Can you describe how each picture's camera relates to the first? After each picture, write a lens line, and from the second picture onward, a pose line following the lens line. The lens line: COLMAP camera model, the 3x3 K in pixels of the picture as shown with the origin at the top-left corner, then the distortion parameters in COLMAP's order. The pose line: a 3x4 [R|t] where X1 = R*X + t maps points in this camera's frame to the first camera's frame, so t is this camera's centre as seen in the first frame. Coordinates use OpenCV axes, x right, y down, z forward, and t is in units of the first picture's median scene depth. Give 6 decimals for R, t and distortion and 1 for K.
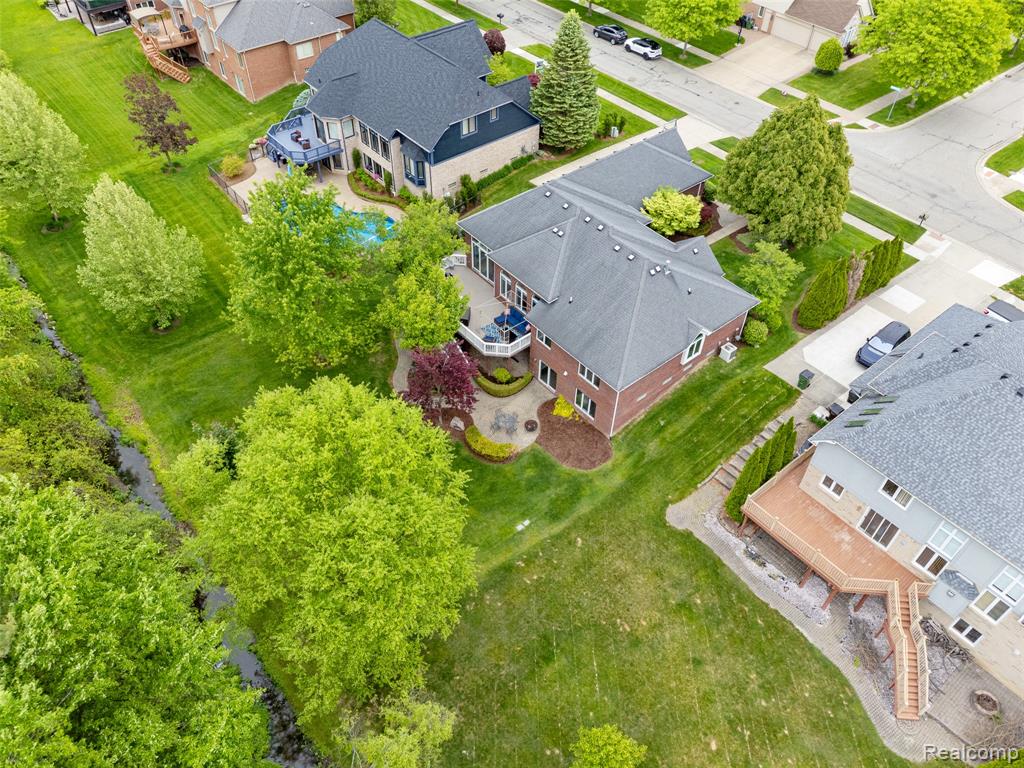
lens RADIAL K [[765.3, 0, 513.5], [0, 765.3, 385.8], [0, 0, 1]] dist [0.014944, 0.005727]
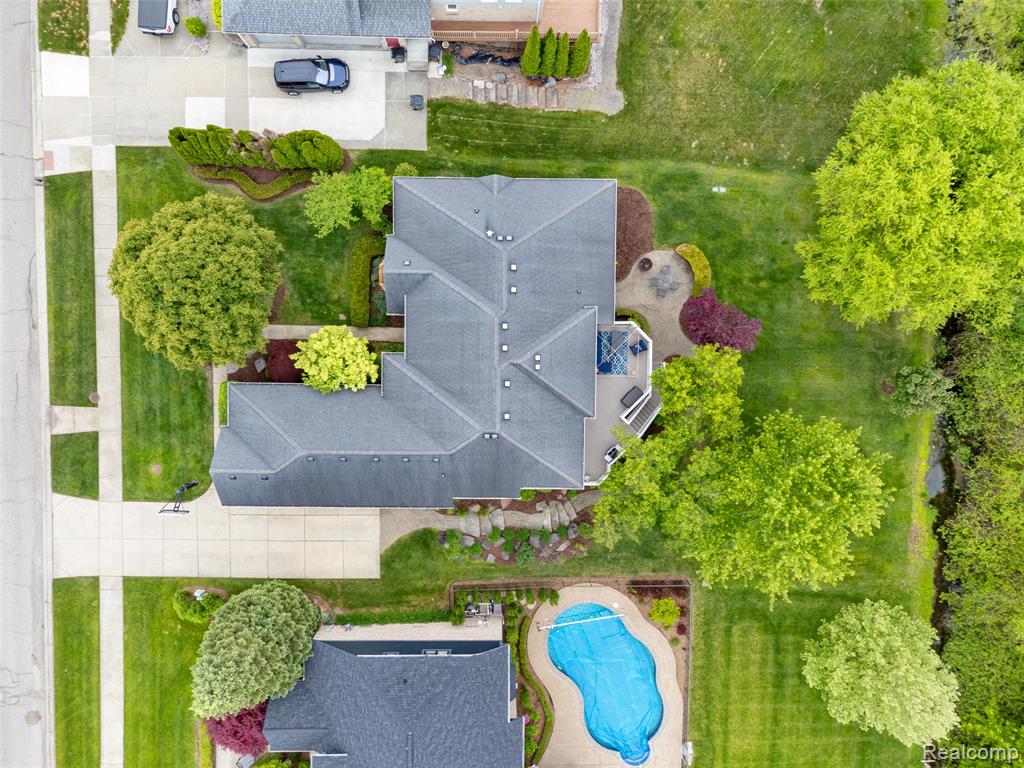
lens RADIAL K [[765.3, 0, 514.5], [0, 765.3, 385.4], [0, 0, 1]] dist [0.014944, 0.005727]
pose [[-0.764215, -0.642830, -0.052402, 0.105657], [0.447652, -0.587160, 0.674427, -0.802630], [-0.464310, 0.491949, 0.736480, 0.397603]]
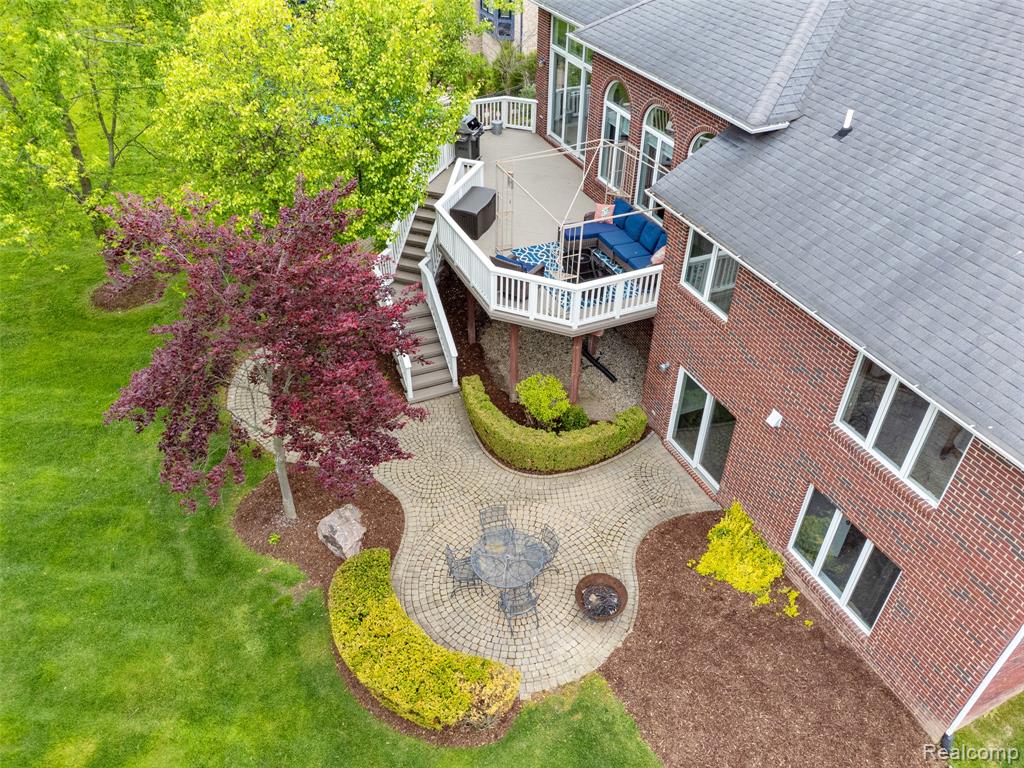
lens RADIAL K [[765.3, 0, 507.6], [0, 765.3, 387.0], [0, 0, 1]] dist [0.014944, 0.005727]
pose [[0.960544, 0.164402, -0.224337, 0.038323], [-0.193177, 0.974650, -0.112868, 0.018187], [0.200094, 0.151752, 0.967953, 0.723898]]
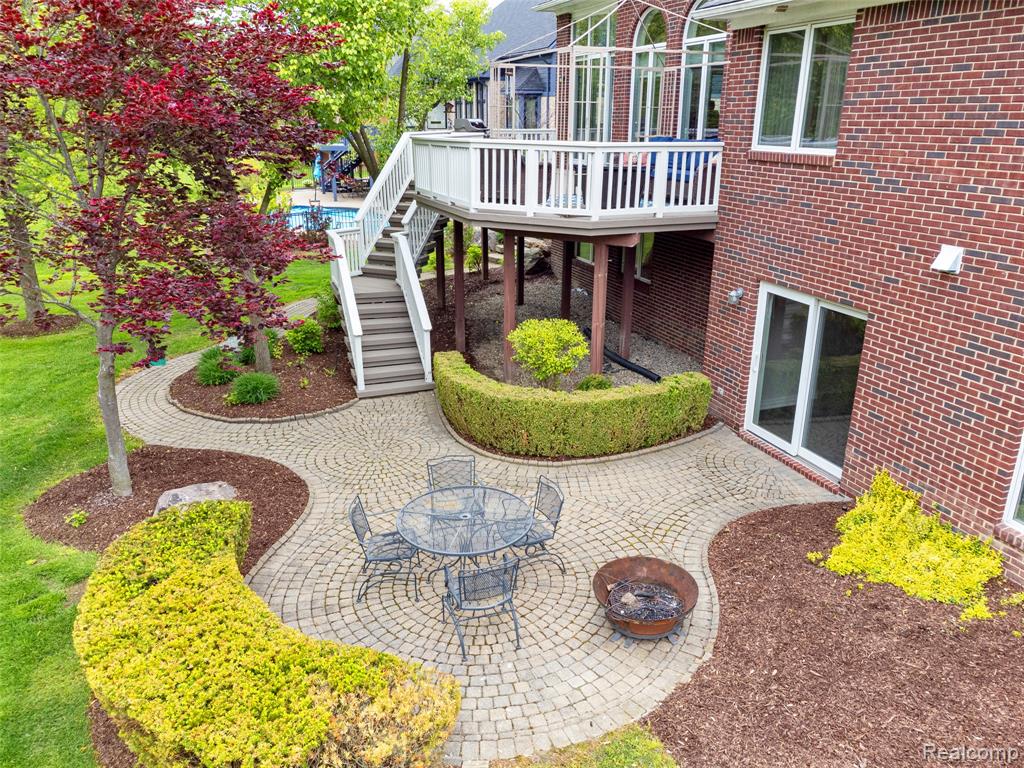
lens RADIAL K [[765.3, 0, 509.9], [0, 765.3, 385.3], [0, 0, 1]] dist [0.014944, 0.005727]
pose [[0.944652, 0.094360, -0.314210, 0.038283], [-0.226291, 0.880853, -0.415801, 0.078518], [0.237538, 0.463890, 0.853453, 0.853704]]
